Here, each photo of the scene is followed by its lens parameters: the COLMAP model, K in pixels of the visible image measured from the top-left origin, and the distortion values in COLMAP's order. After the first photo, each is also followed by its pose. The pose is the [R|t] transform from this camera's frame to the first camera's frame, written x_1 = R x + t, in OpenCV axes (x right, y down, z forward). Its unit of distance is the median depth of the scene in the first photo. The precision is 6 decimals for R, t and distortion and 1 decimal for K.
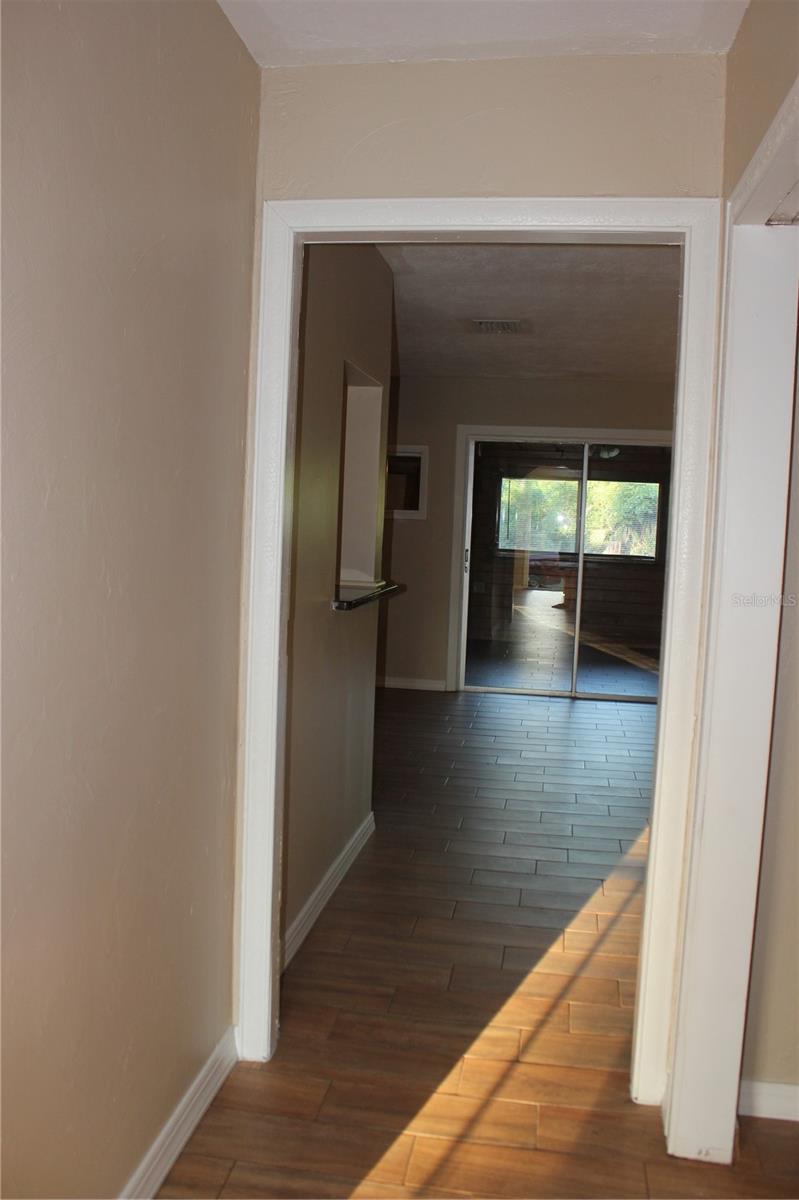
lens RADIAL K [[1009.7, 0, 407.9], [0, 1009.7, 585.1], [0, 0, 1]] dist [-0.148231, 0.134127]
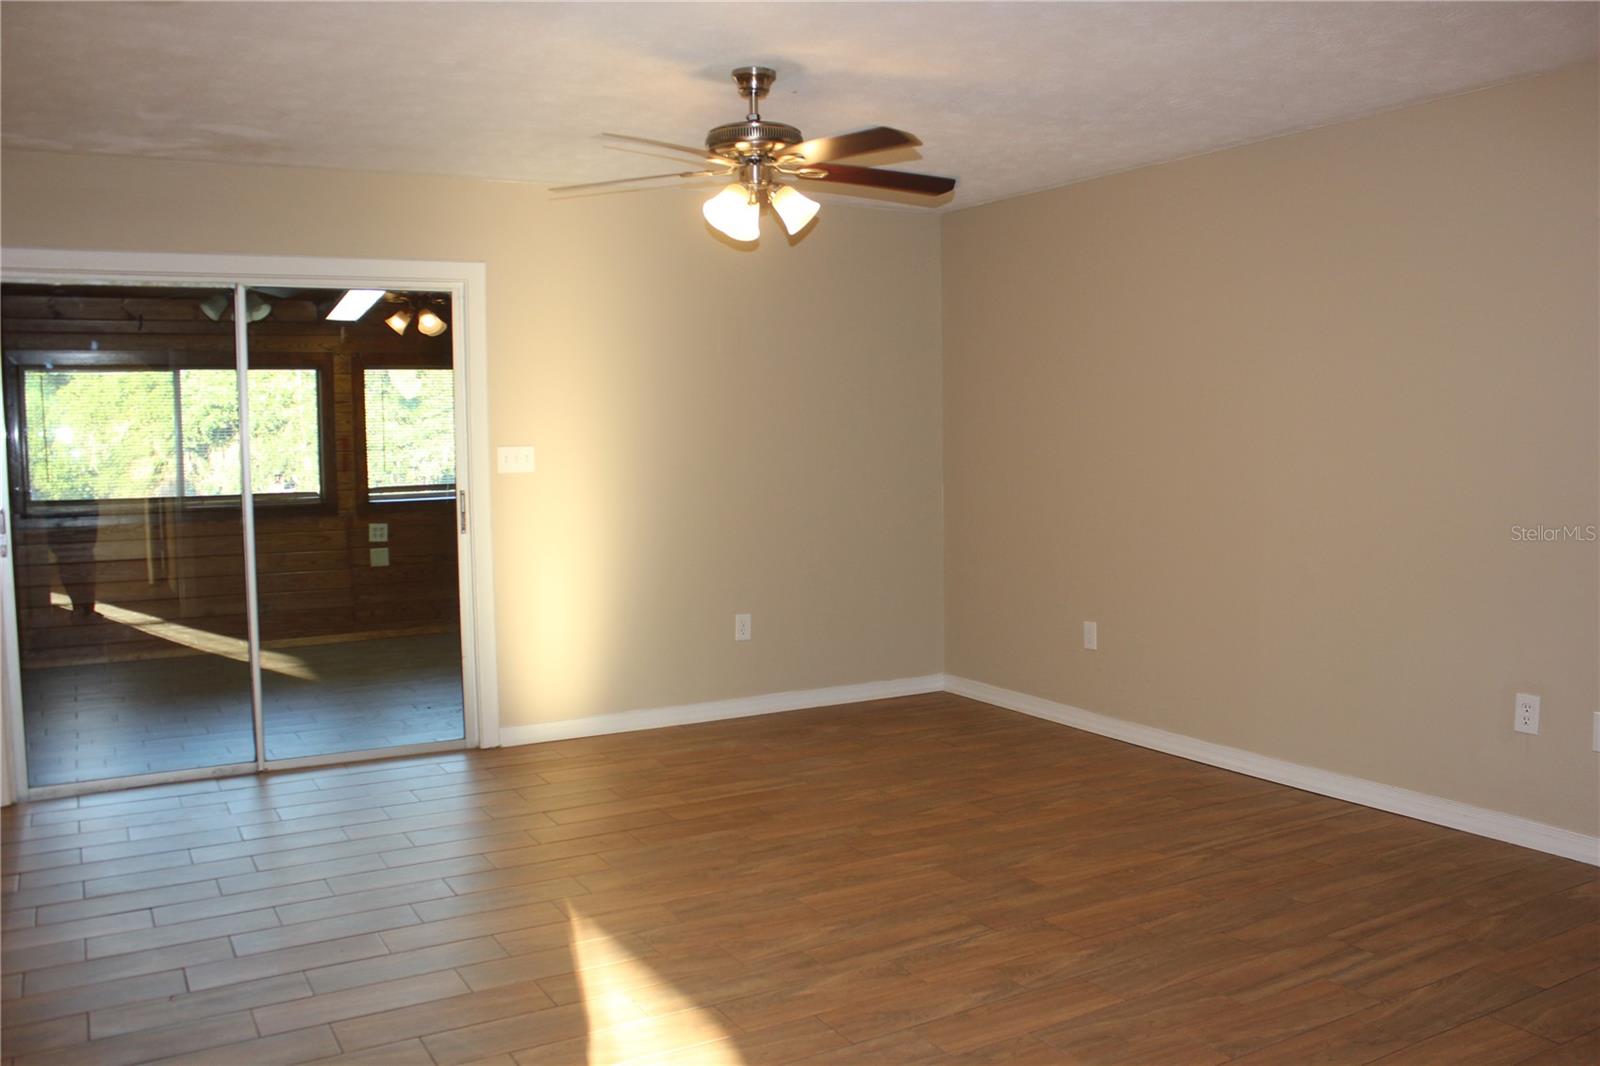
lens RADIAL K [[1346.3, 0, 800.0], [0, 1346.3, 533.0], [0, 0, 1]] dist [-0.148231, 0.134127]
pose [[0.781676, -0.098237, 0.615899, -0.018508], [0.091786, 0.994884, 0.042195, -0.011247], [-0.616893, 0.023548, 0.786694, 0.201432]]
